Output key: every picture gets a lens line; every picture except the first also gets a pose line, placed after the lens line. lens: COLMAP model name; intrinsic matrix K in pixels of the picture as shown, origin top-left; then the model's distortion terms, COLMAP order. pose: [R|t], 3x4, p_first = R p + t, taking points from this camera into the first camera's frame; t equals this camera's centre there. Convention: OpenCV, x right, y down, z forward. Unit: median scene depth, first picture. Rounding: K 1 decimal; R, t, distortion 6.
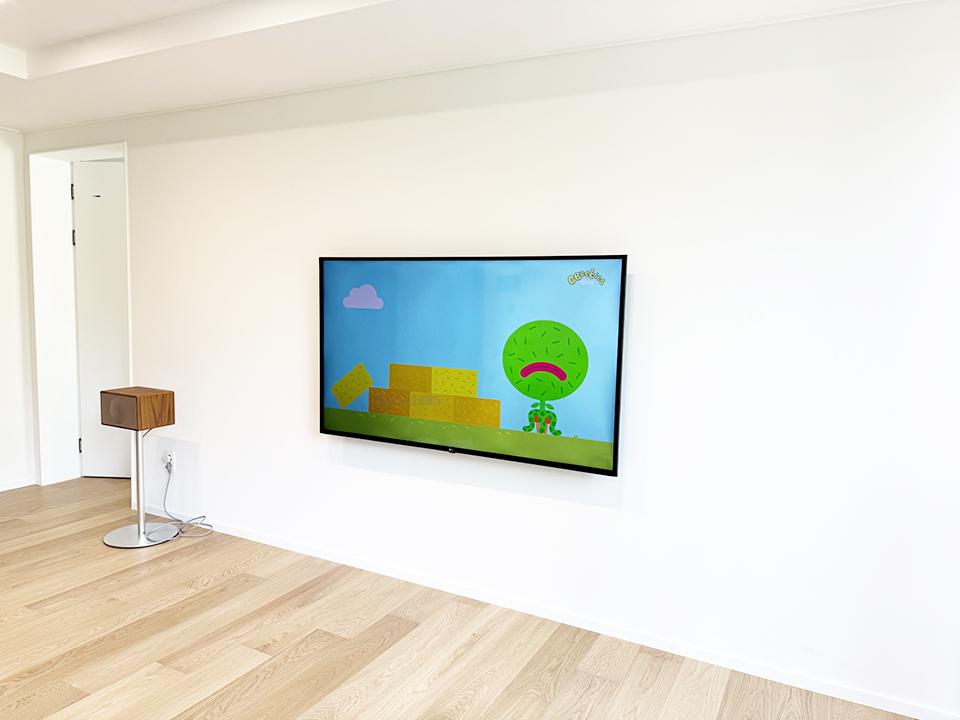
lens RADIAL K [[665.1, 0, 480.0], [0, 665.1, 360.0], [0, 0, 1]] dist [-0.000532, -0.005760]
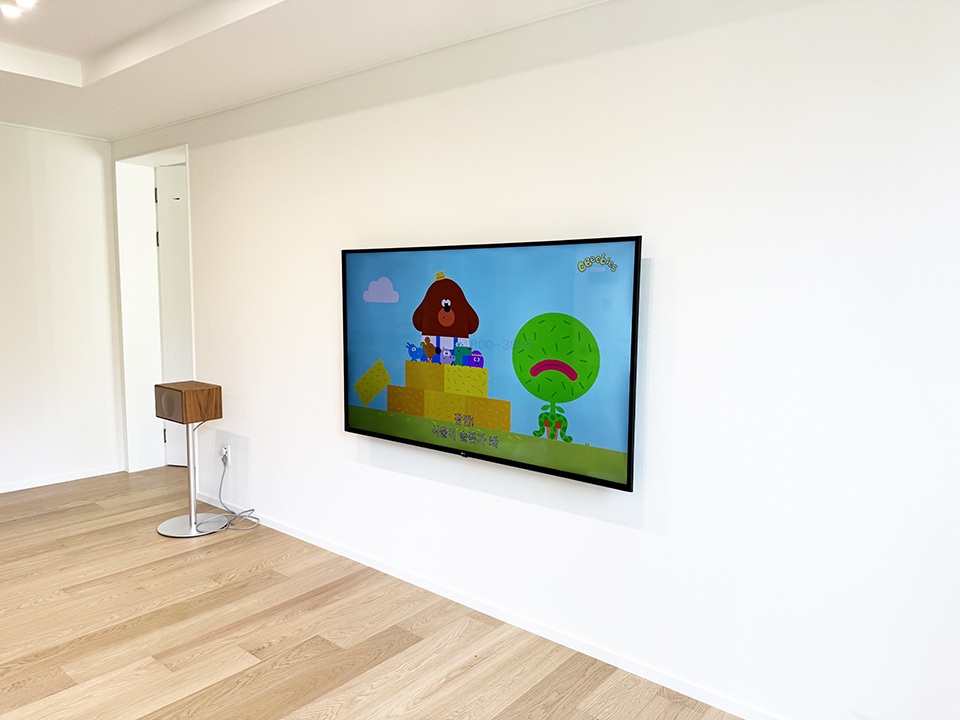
lens RADIAL K [[669.5, 0, 480.0], [0, 669.5, 360.0], [0, 0, 1]] dist [-0.001107, -0.003675]
pose [[0.980230, 0.005471, -0.197786, 0.164742], [-0.004085, 0.999964, 0.007415, -0.002561], [0.197819, -0.006460, 0.980217, 0.091475]]
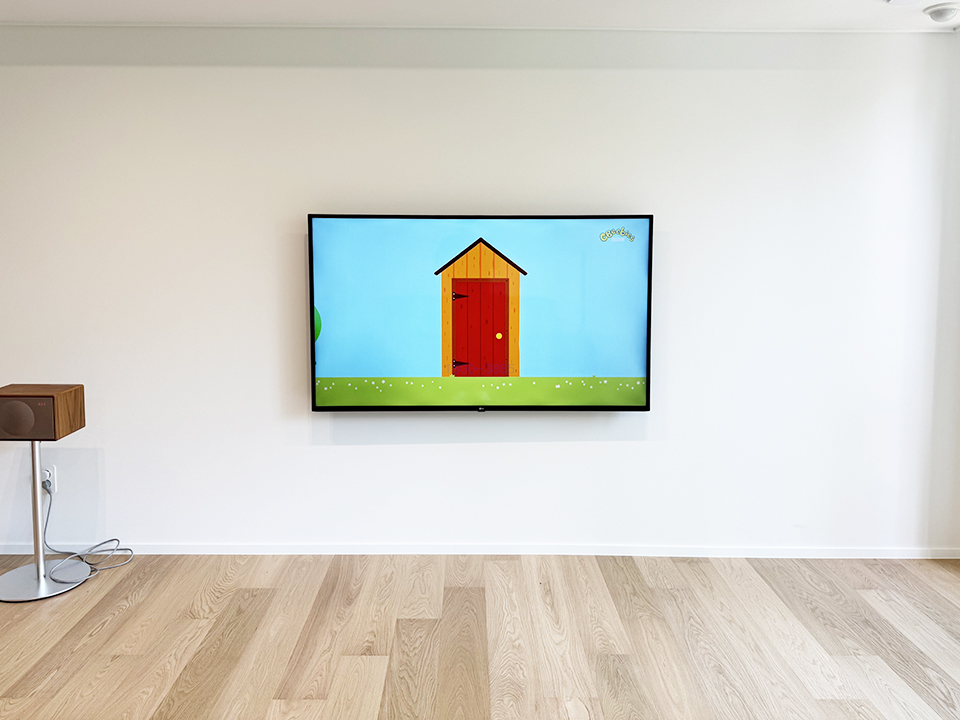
lens RADIAL K [[711.0, 0, 477.2], [0, 711.0, 294.9], [0, 0, 1]] dist [0.023351, -0.029386]
pose [[0.884096, -0.054065, 0.464167, -0.541615], [0.064438, 0.997901, -0.006501, -0.028350], [-0.462841, 0.035658, 0.885724, 0.052143]]
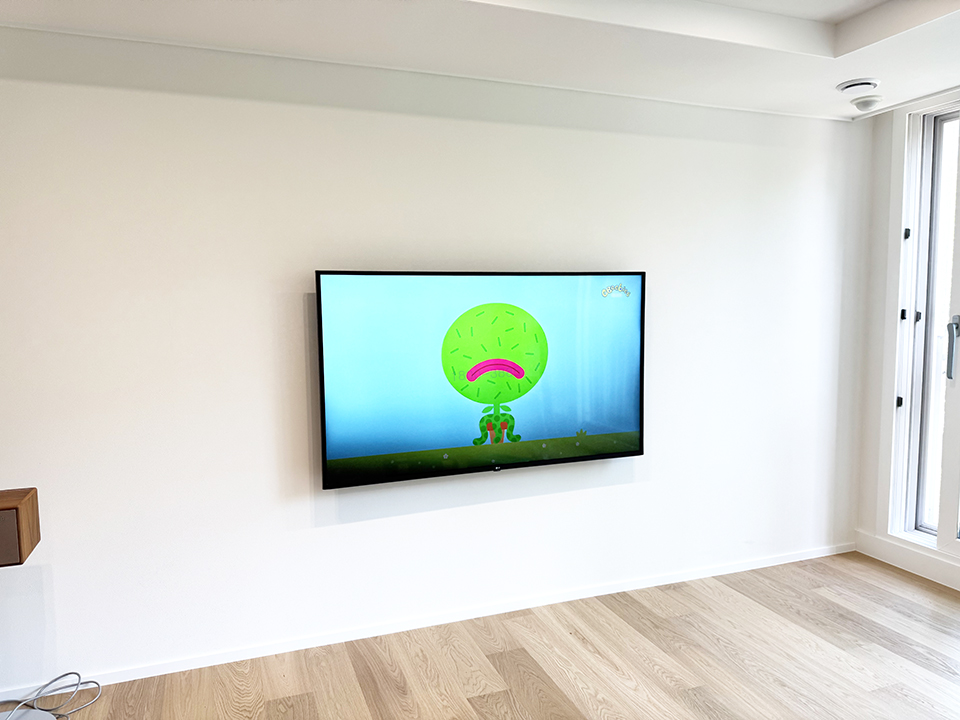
lens RADIAL K [[665.1, 0, 480.0], [0, 665.1, 360.0], [0, 0, 1]] dist [-0.000532, -0.005760]
pose [[0.672241, -0.098172, 0.733794, -0.774171], [0.098814, 0.994199, 0.042486, -0.068761], [-0.733708, 0.043949, 0.678042, 0.350441]]
